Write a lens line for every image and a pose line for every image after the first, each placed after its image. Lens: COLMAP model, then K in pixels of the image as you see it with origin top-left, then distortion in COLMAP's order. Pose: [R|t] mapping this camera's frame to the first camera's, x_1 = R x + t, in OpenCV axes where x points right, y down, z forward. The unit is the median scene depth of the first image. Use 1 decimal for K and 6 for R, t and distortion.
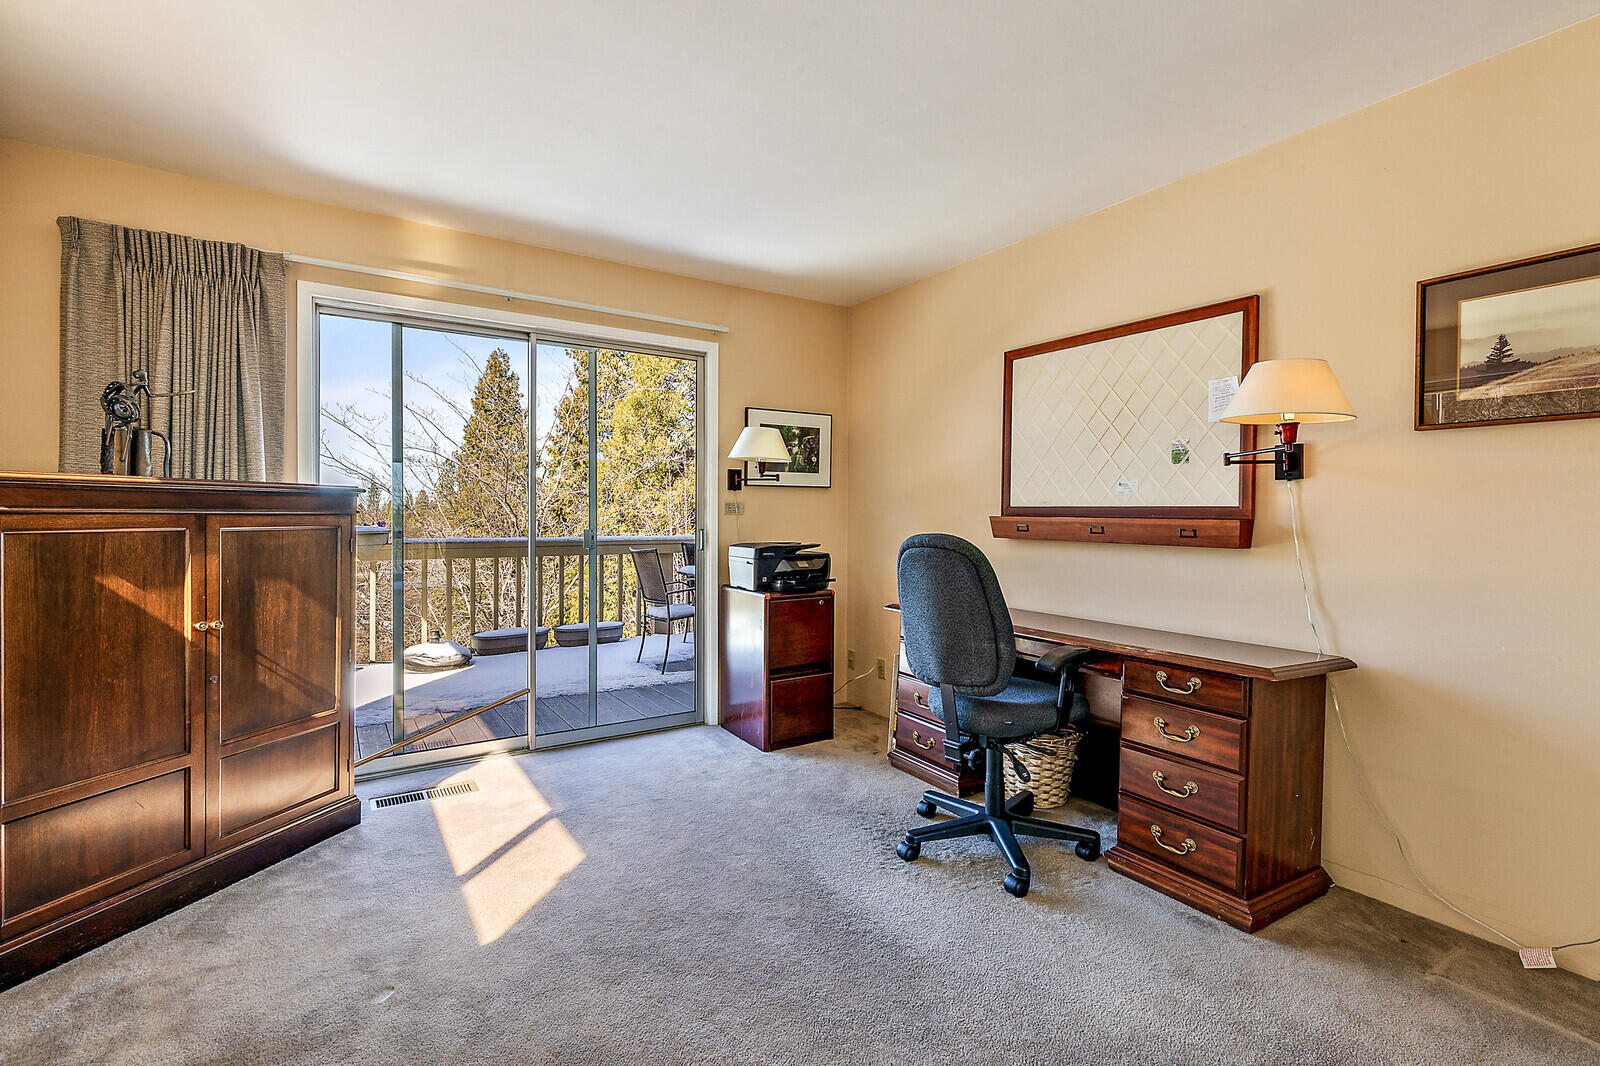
lens RADIAL K [[730.8, 0, 803.3], [0, 730.8, 530.5], [0, 0, 1]] dist [0.001759, 0.000649]
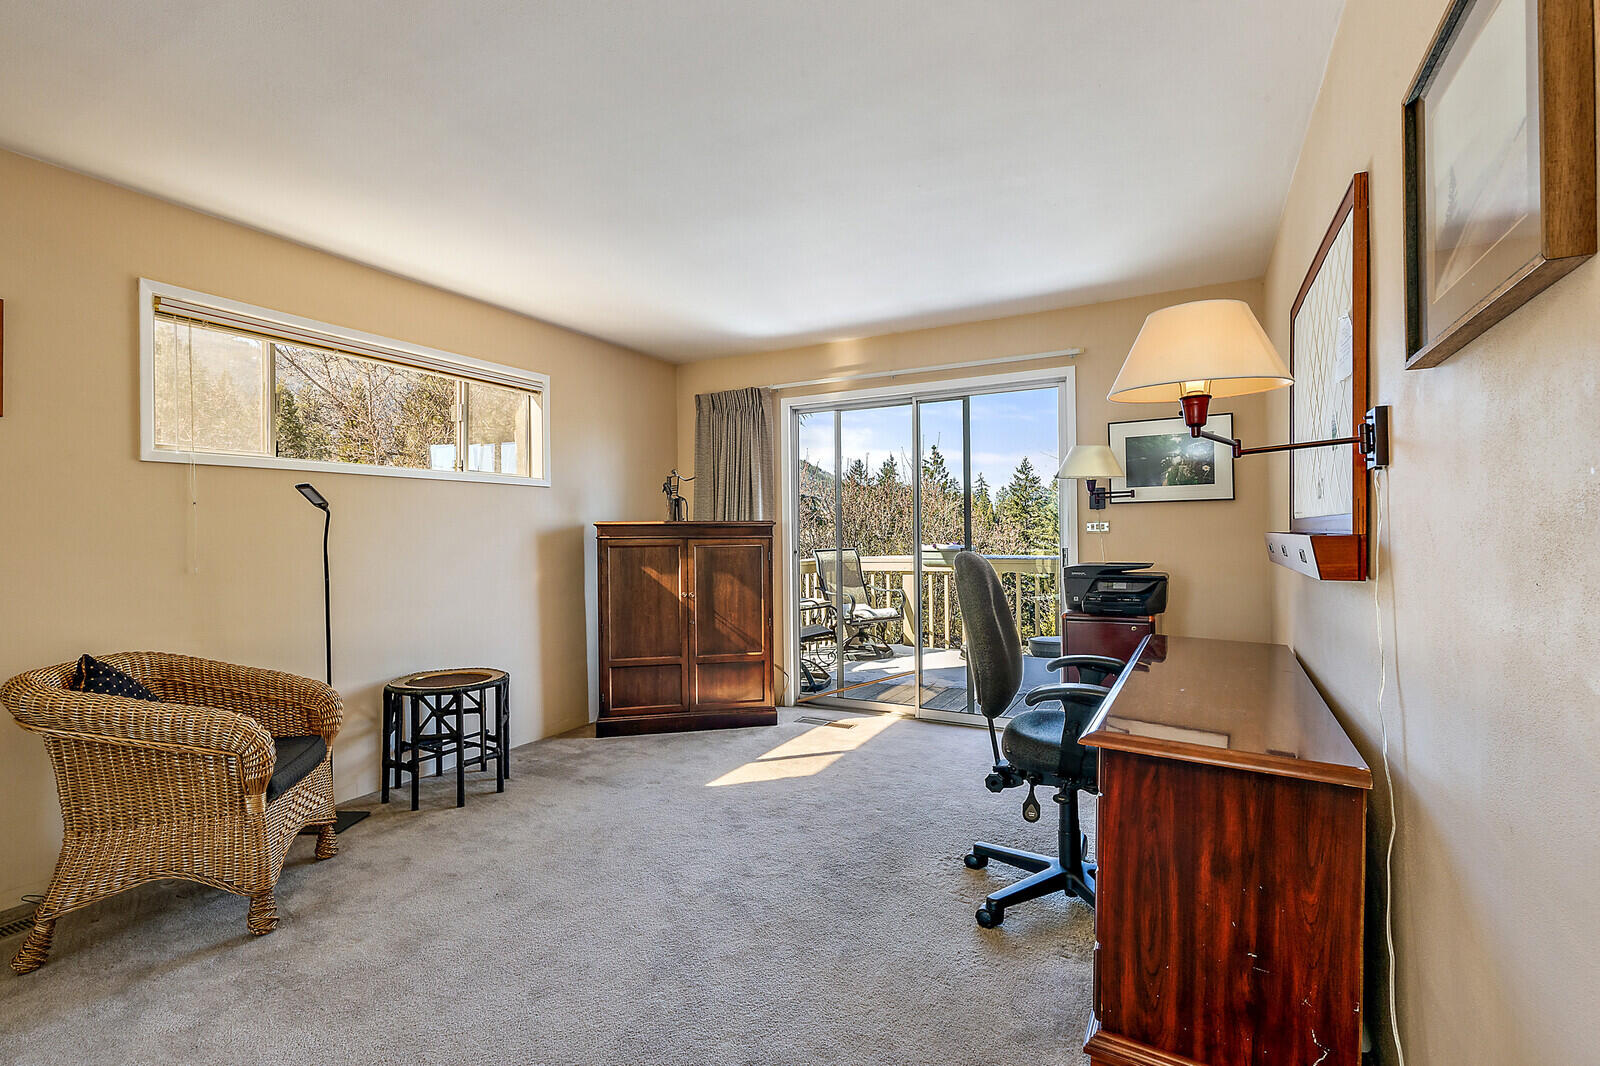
lens RADIAL K [[730.8, 0, 803.3], [0, 730.8, 530.5], [0, 0, 1]] dist [0.001759, 0.000649]
pose [[0.475777, -0.016696, -0.879407, 0.896806], [-0.005944, 0.999736, -0.022196, -0.001368], [0.879546, 0.015788, 0.475552, 0.273094]]
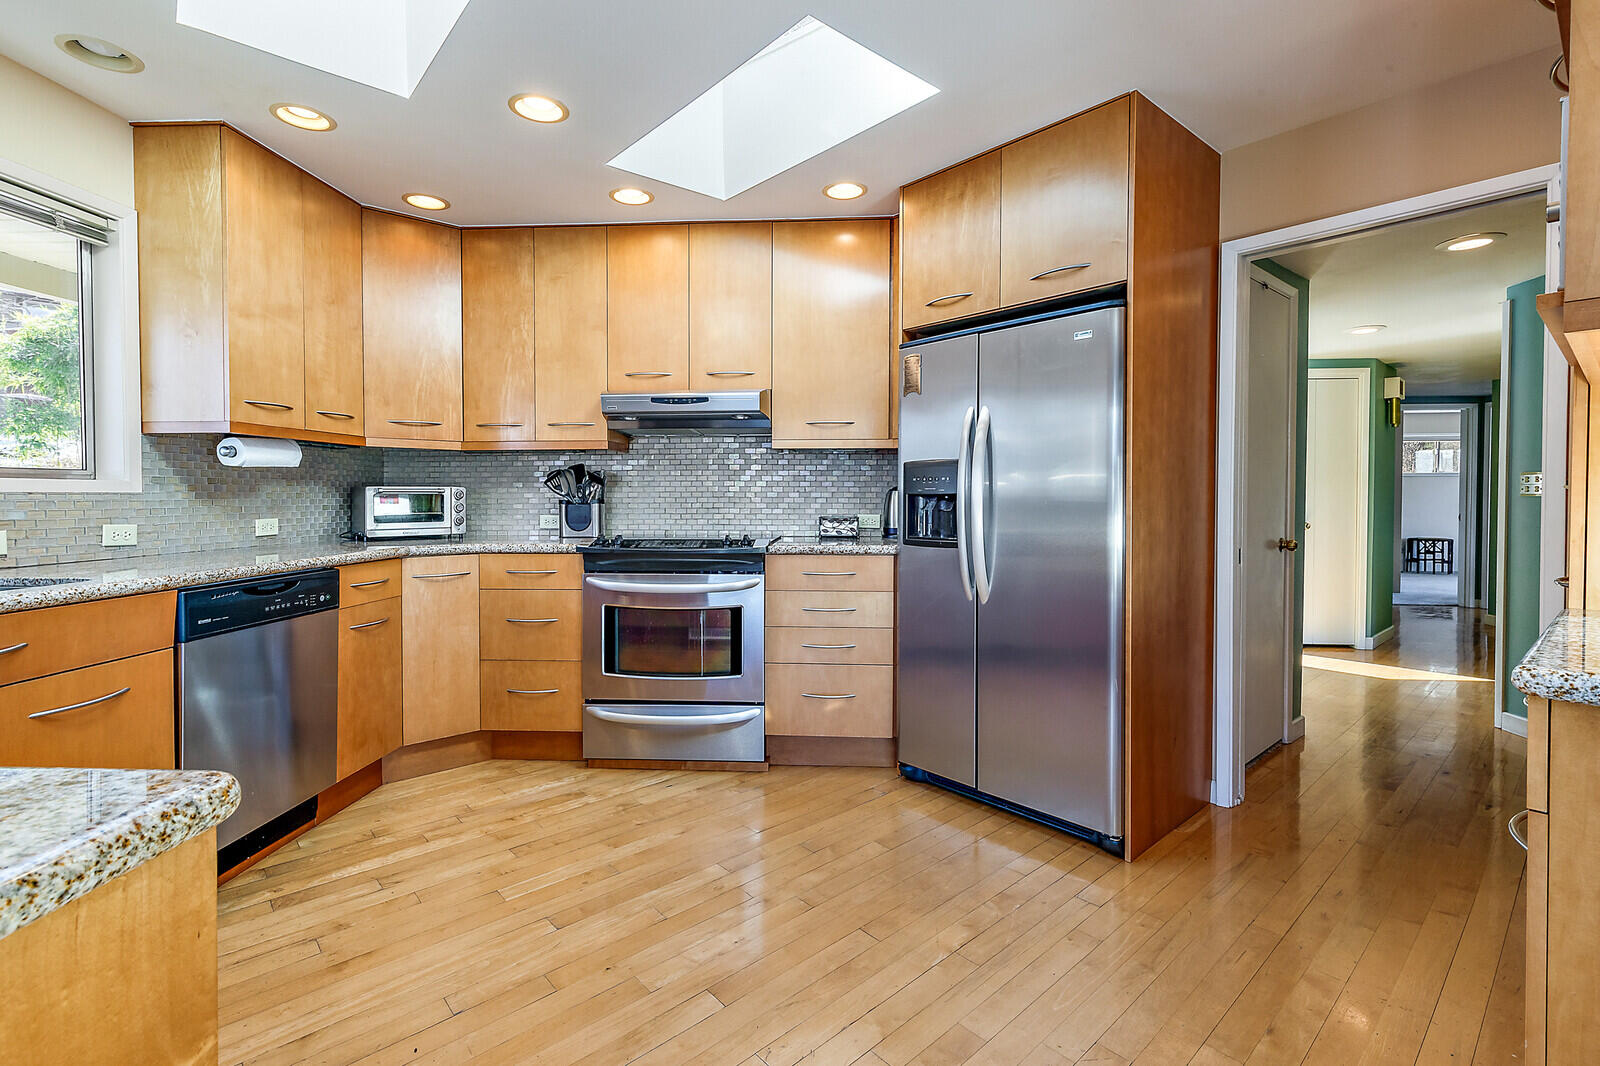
lens RADIAL K [[742.7, 0, 810.9], [0, 742.7, 522.9], [0, 0, 1]] dist [0.001784, 0.000290]
pose [[-0.590002, 0.022918, -0.807076, 4.937909], [-0.017997, 0.998975, 0.041524, 0.044852], [0.807201, 0.039024, -0.588985, -0.015061]]
